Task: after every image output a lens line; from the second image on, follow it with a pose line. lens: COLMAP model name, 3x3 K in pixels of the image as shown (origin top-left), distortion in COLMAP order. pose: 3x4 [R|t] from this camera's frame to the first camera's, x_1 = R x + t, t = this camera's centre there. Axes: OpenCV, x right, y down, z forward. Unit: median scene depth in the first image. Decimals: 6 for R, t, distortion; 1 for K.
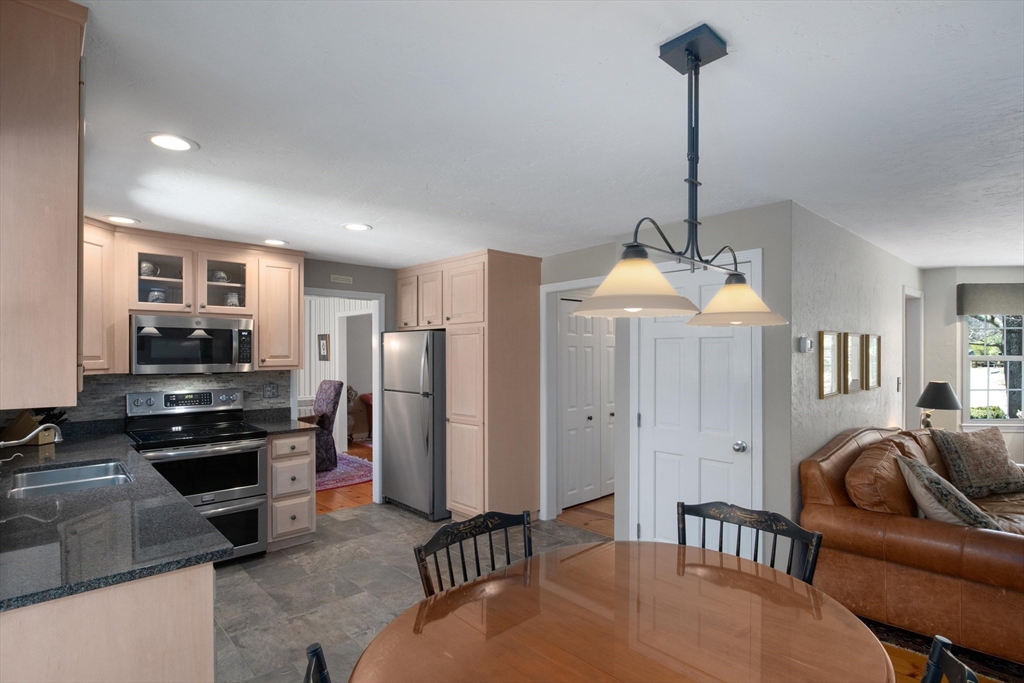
lens RADIAL K [[515.6, 0, 512.4], [0, 515.6, 354.1], [0, 0, 1]] dist [-0.001716, -0.000088]
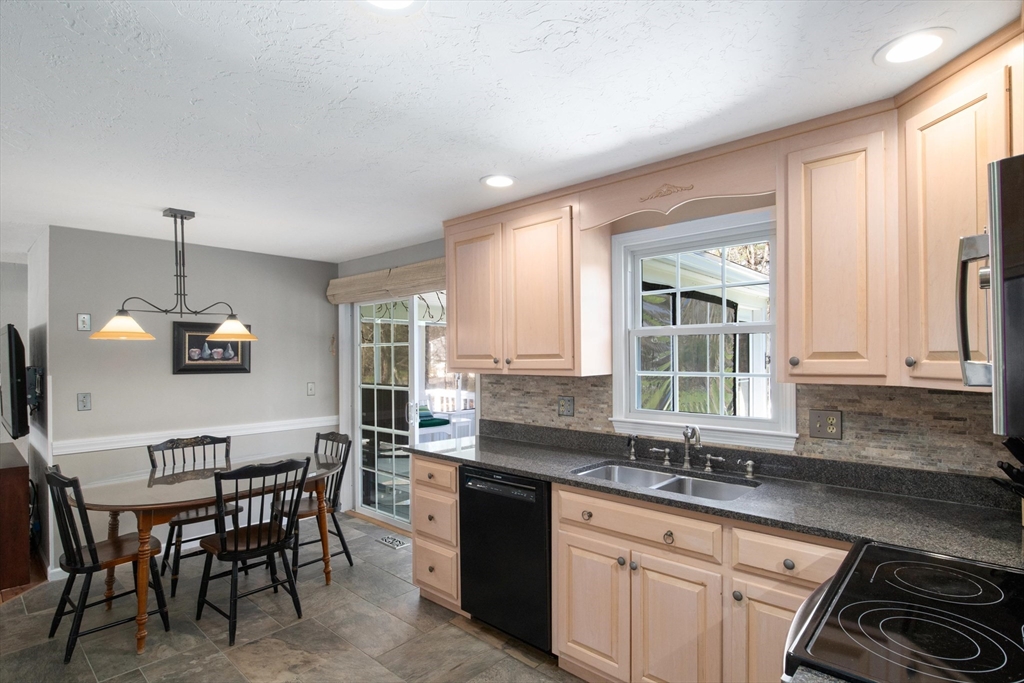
lens RADIAL K [[518.3, 0, 514.8], [0, 518.3, 356.6], [0, 0, 1]] dist [-0.006101, -0.000047]
pose [[-0.996007, 0.009721, -0.088746, -0.298131], [0.009327, 0.999945, 0.004850, 0.002489], [0.088788, 0.004003, -0.996043, 1.142777]]
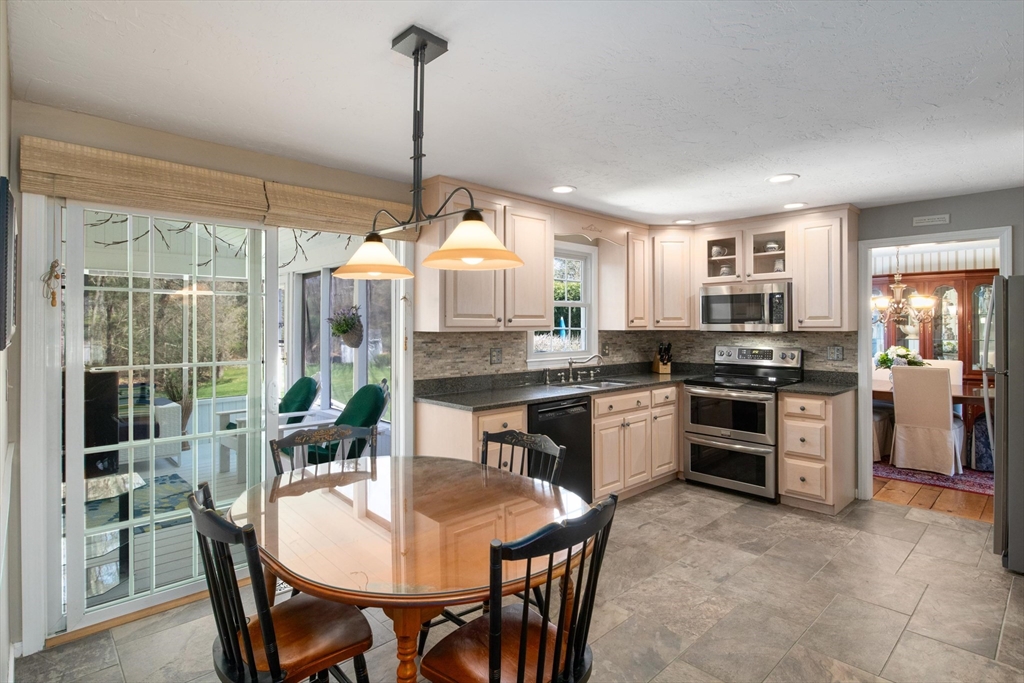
lens RADIAL K [[521.6, 0, 523.6], [0, 521.6, 323.1], [0, 0, 1]] dist [-0.001416, -0.000068]
pose [[0.022461, -0.002895, -0.999744, 0.543385], [-0.001674, 0.999994, -0.002933, 0.020067], [0.999746, 0.001739, 0.022456, 0.422885]]
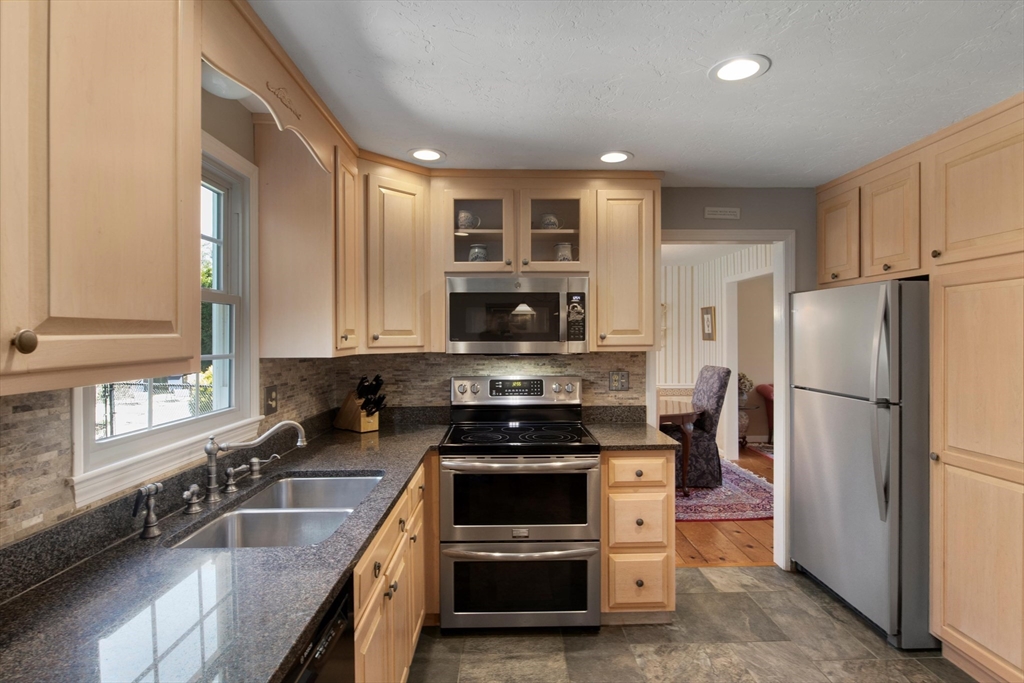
lens RADIAL K [[526.7, 0, 515.2], [0, 526.7, 338.5], [0, 0, 1]] dist [-0.007768, 0.000043]
pose [[0.750038, 0.001638, -0.661392, -0.106714], [0.001888, 0.999988, 0.004618, 0.010825], [0.661392, -0.004712, 0.750026, 0.395666]]
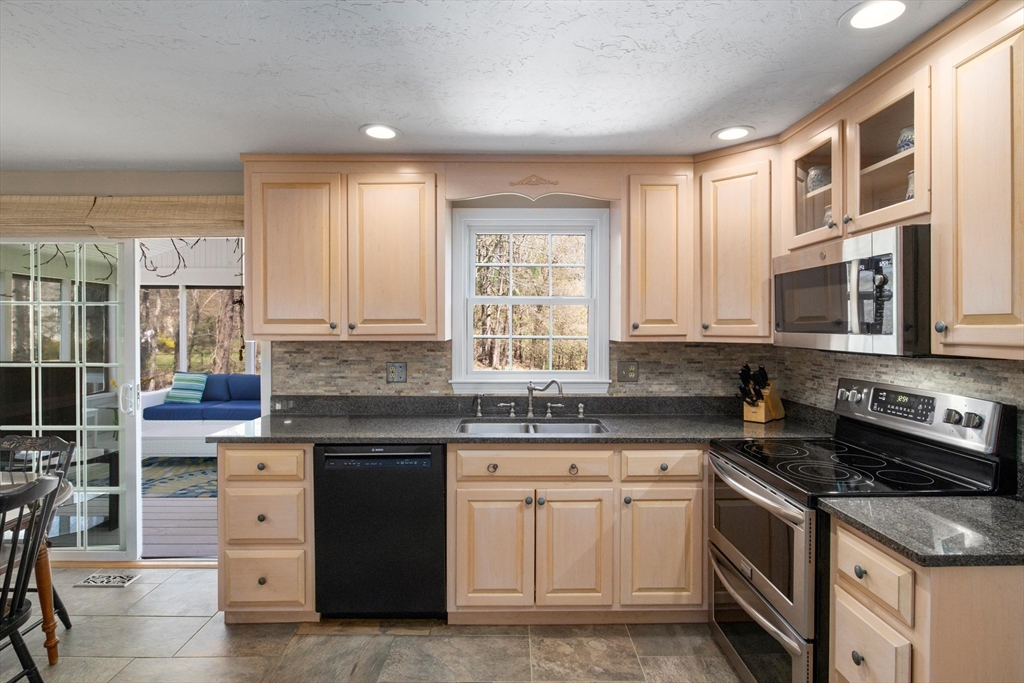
lens RADIAL K [[515.1, 0, 517.9], [0, 515.1, 328.7], [0, 0, 1]] dist [-0.005787, 0.000295]
pose [[-0.667270, 0.005918, -0.744792, -0.003925], [-0.000909, 0.999961, 0.008761, 0.009635], [0.744815, 0.006523, -0.667239, 1.017891]]
